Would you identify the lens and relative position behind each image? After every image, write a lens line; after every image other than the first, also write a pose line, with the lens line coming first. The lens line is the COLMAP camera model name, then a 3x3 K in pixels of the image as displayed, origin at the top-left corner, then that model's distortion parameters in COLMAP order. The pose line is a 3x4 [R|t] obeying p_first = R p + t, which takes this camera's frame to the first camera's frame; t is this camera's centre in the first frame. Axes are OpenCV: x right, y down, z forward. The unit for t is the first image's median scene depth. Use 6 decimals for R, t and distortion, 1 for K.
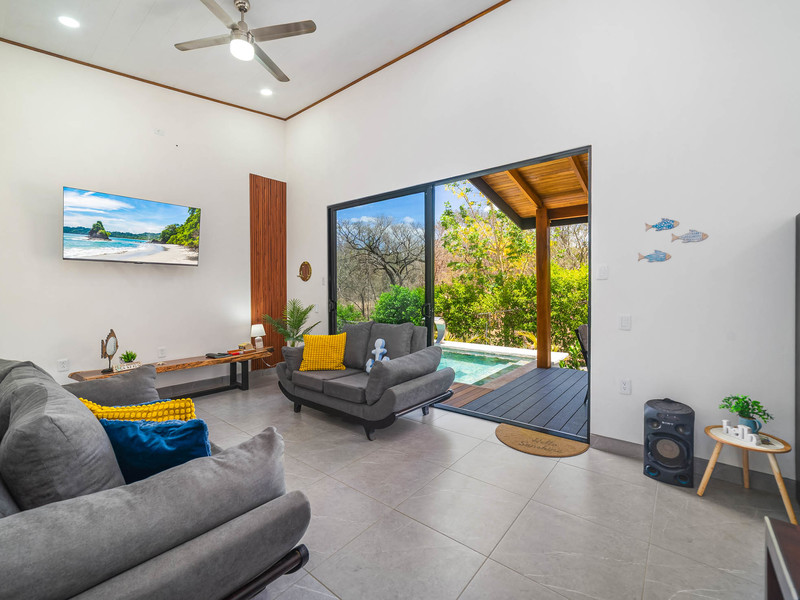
lens RADIAL K [[351.1, 0, 398.5], [0, 351.1, 295.7], [0, 0, 1]] dist [-0.000743, -0.000053]
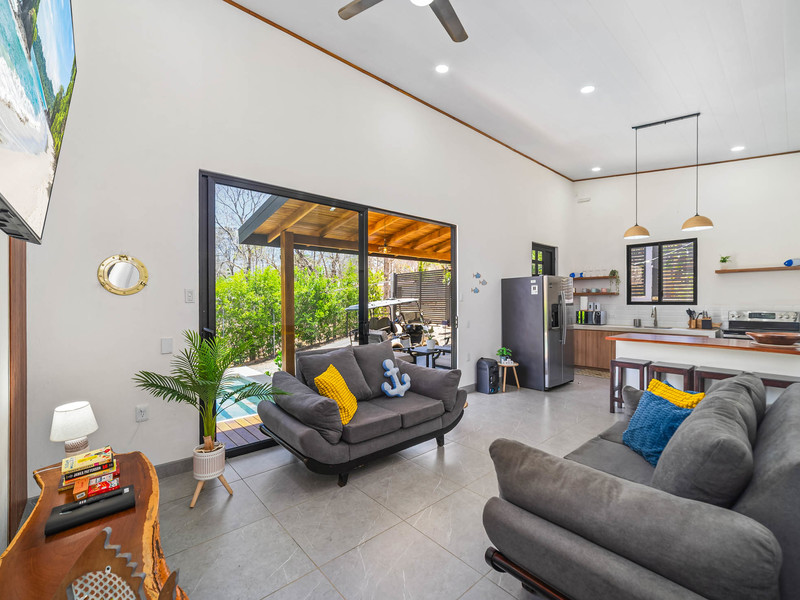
lens RADIAL K [[351.1, 0, 397.4], [0, 351.1, 301.9], [0, 0, 1]] dist [-0.000743, -0.000053]
pose [[0.173129, -0.002554, 0.984896, -1.375955], [0.016559, 0.999863, -0.000317, -0.050435], [-0.984760, 0.016364, 0.173147, 1.087590]]
